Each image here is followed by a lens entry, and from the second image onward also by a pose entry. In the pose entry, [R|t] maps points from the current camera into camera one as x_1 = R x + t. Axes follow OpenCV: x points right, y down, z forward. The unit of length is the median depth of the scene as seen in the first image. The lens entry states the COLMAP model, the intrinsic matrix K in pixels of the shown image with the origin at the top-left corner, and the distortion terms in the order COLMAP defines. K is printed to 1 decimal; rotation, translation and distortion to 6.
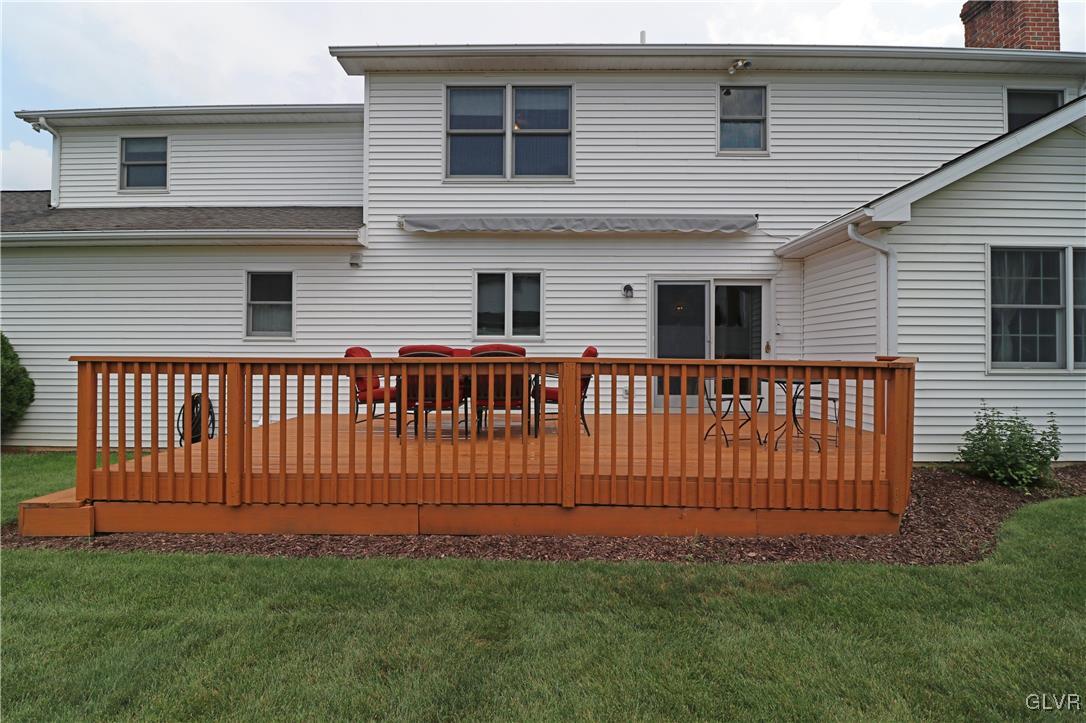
lens RADIAL K [[496.5, 0, 547.1], [0, 496.5, 360.5], [0, 0, 1]] dist [-0.009962, -0.001598]
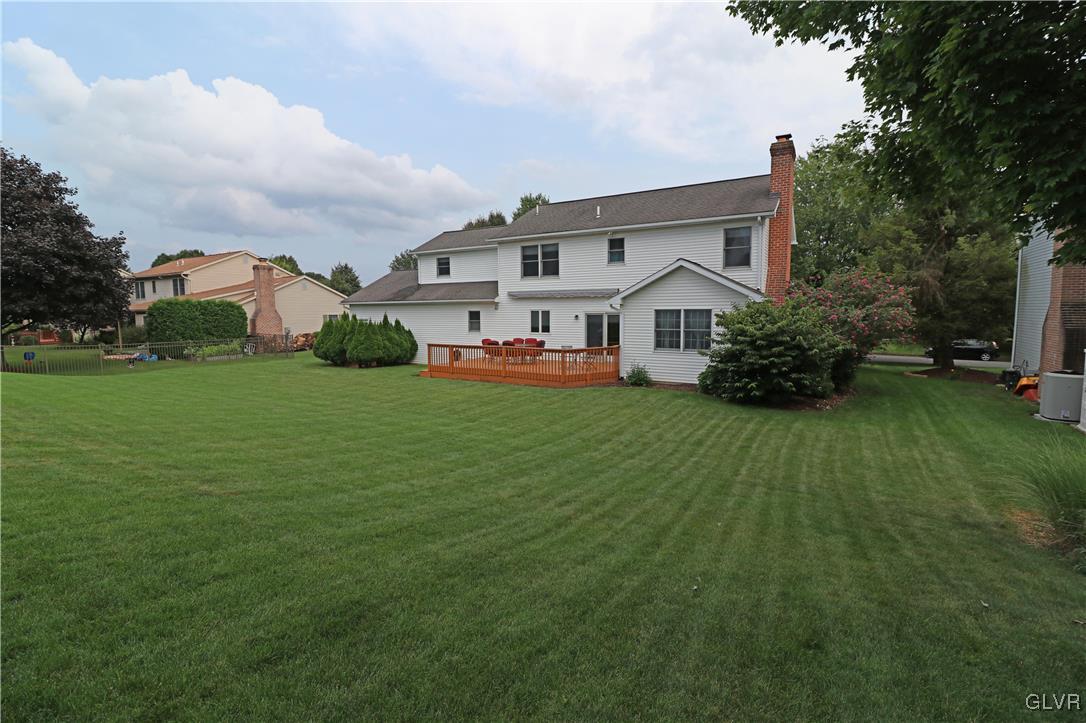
lens RADIAL K [[496.5, 0, 540.5], [0, 496.5, 359.7], [0, 0, 1]] dist [-0.009962, -0.001598]
pose [[0.856816, 0.038336, -0.514196, 1.396834], [0.006752, 0.996313, 0.085531, -0.142174], [0.515579, -0.076756, 0.853397, -1.446126]]
